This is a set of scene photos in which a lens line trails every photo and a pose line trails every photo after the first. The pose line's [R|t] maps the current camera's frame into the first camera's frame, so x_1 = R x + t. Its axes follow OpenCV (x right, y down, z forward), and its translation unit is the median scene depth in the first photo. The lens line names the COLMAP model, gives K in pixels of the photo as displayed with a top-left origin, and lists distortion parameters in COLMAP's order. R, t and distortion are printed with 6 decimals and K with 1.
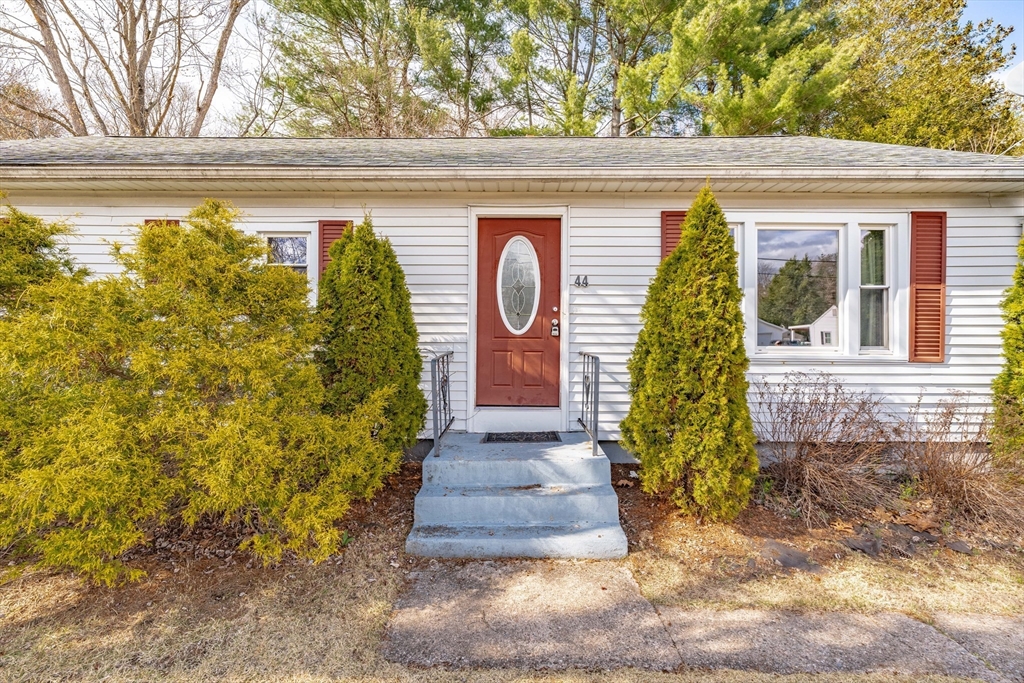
lens RADIAL K [[417.6, 0, 516.6], [0, 417.6, 332.5], [0, 0, 1]] dist [-0.005724, -0.000447]
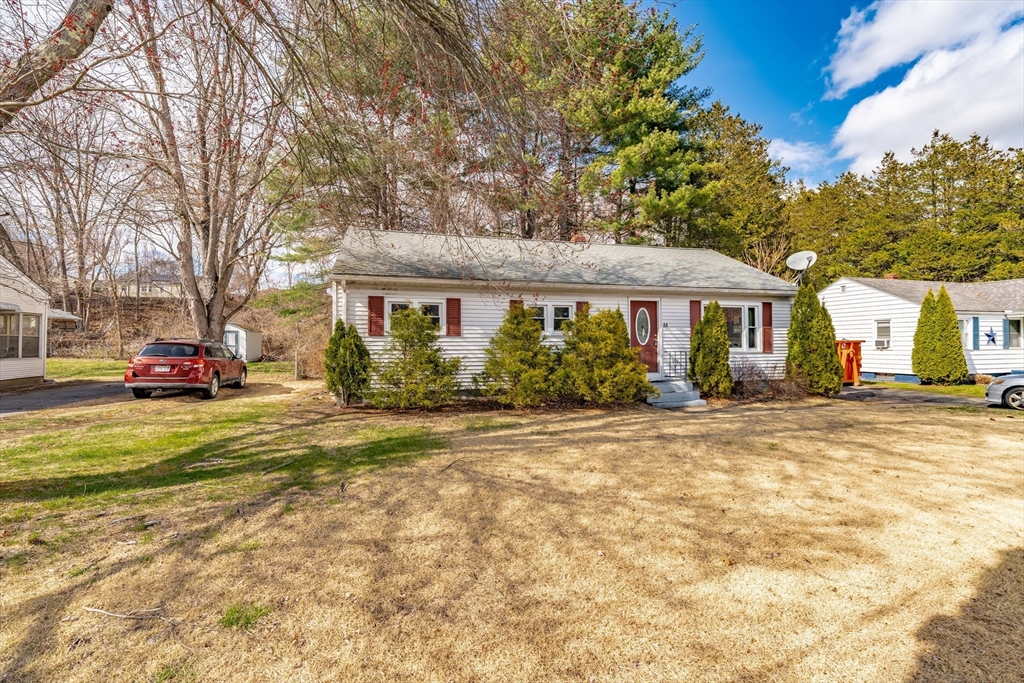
lens RADIAL K [[410.2, 0, 513.0], [0, 410.2, 338.7], [0, 0, 1]] dist [0.000764, -0.000049]
pose [[0.963650, -0.006551, 0.267089, -1.509599], [0.011584, 0.999784, -0.017274, 0.000747], [-0.266918, 0.019740, 0.963517, -1.308552]]
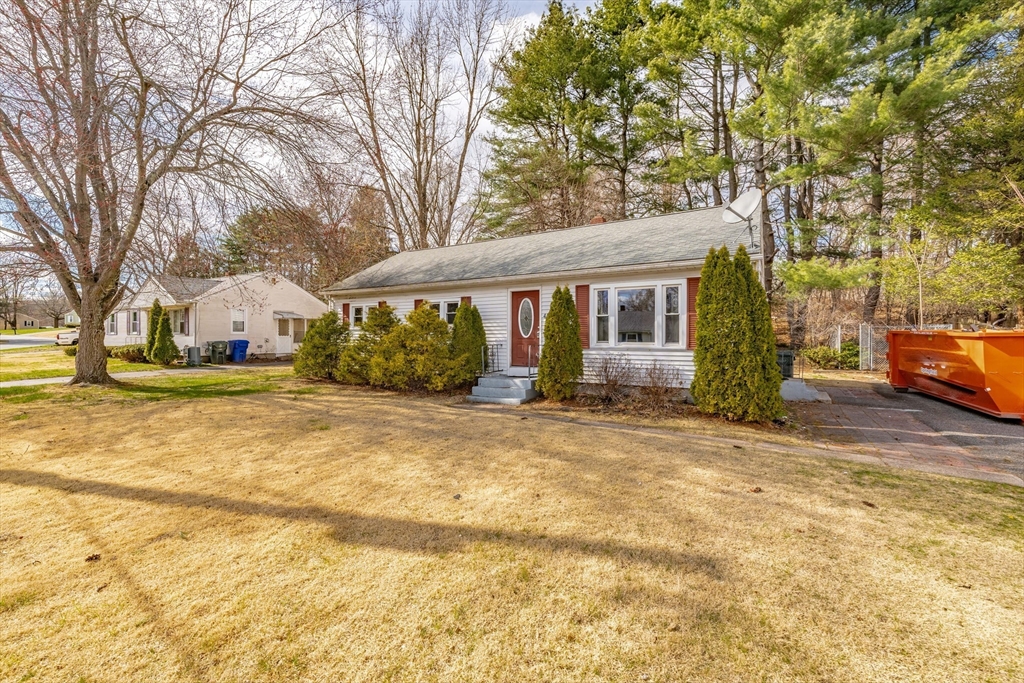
lens RADIAL K [[417.6, 0, 516.6], [0, 417.6, 332.5], [0, 0, 1]] dist [-0.005724, -0.000447]
pose [[0.858657, -0.007027, -0.512502, 1.258963], [0.002085, 0.999946, -0.010216, -0.000870], [0.512546, 0.007703, 0.858625, -1.185523]]
